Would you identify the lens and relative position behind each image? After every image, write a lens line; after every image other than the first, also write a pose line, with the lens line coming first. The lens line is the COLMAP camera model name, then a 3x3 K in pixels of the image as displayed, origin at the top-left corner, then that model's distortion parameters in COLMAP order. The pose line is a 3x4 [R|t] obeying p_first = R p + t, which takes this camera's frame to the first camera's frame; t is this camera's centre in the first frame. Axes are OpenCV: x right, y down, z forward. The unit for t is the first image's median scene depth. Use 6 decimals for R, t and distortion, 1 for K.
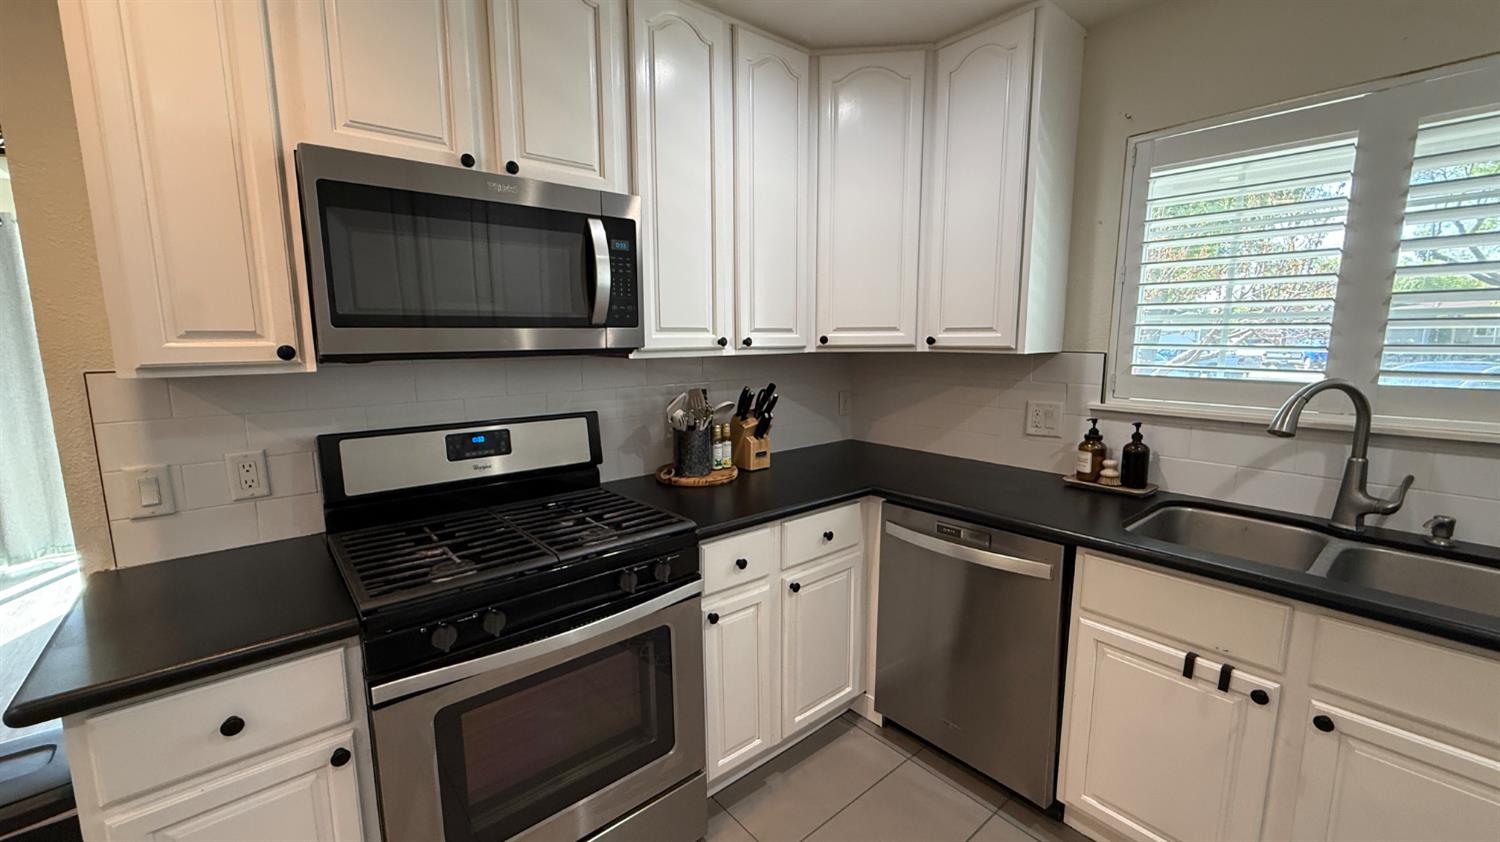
lens RADIAL K [[602.1, 0, 753.1], [0, 602.1, 419.3], [0, 0, 1]] dist [0.000751, 0.000213]
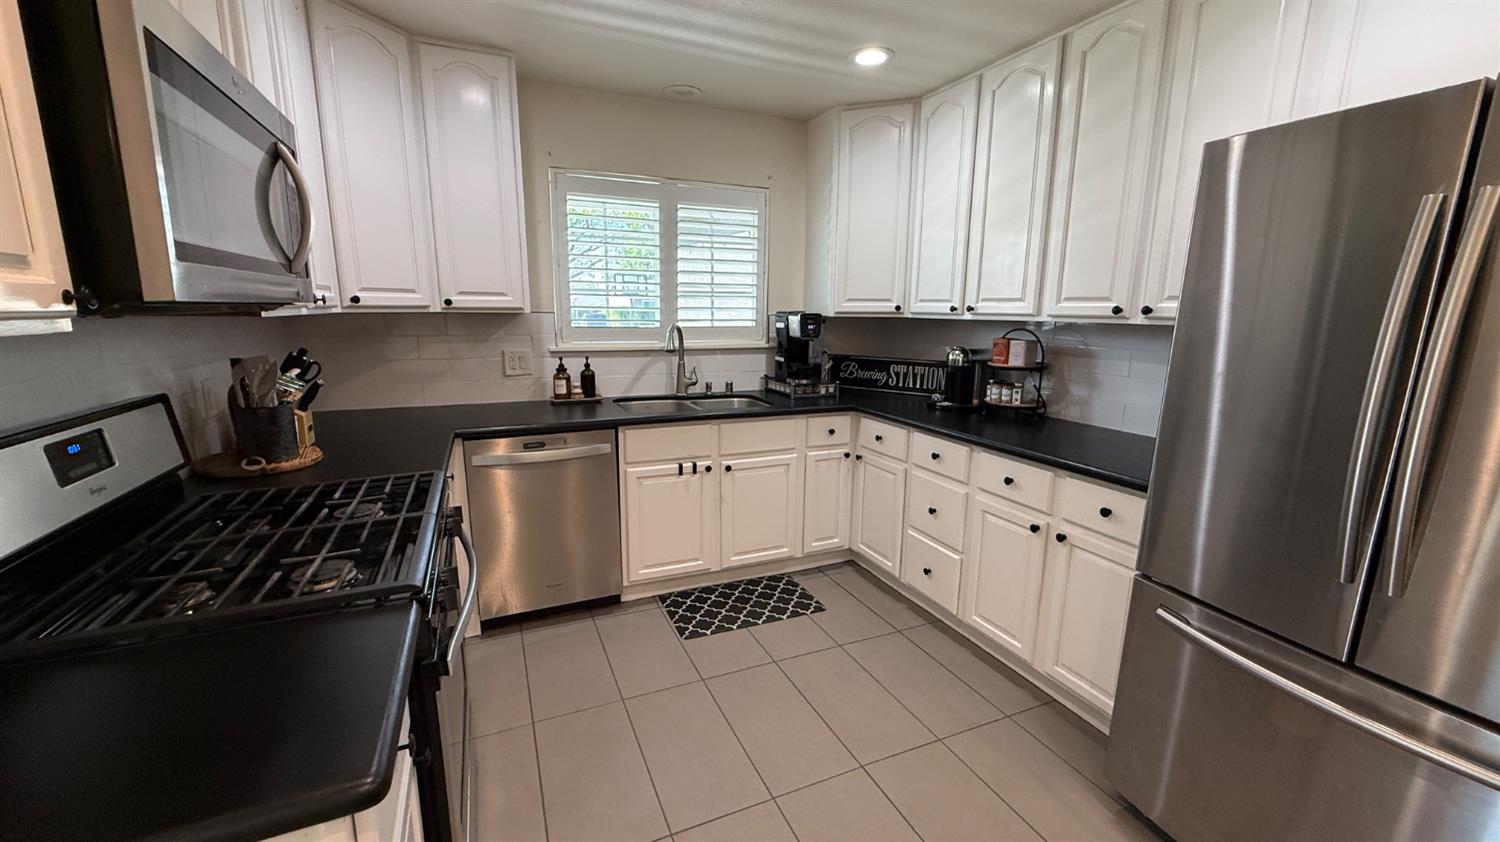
lens RADIAL K [[602.1, 0, 748.1], [0, 602.1, 419.5], [0, 0, 1]] dist [0.000751, 0.000213]
pose [[0.279301, -0.166708, 0.945621, -0.756617], [0.120017, 0.983151, 0.137876, 0.001177], [-0.952674, 0.074982, 0.294603, 0.137842]]
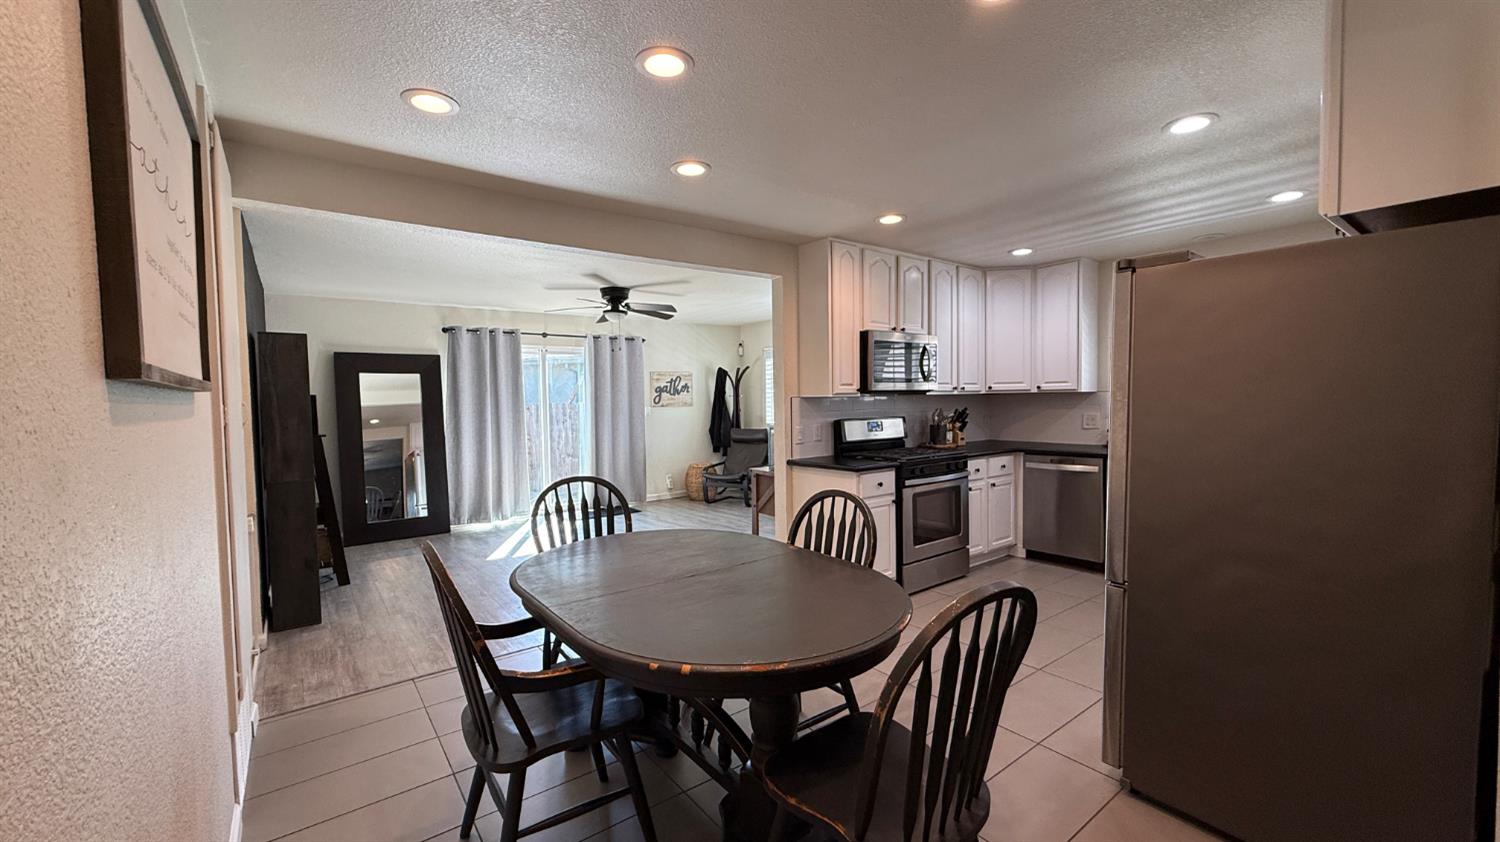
lens RADIAL K [[602.1, 0, 747.1], [0, 602.1, 418.5], [0, 0, 1]] dist [0.000751, 0.000213]
pose [[0.998630, -0.009330, -0.051495, -0.788452], [0.003873, 0.994458, -0.105066, 0.253540], [0.052190, 0.104723, 0.993131, -1.503986]]
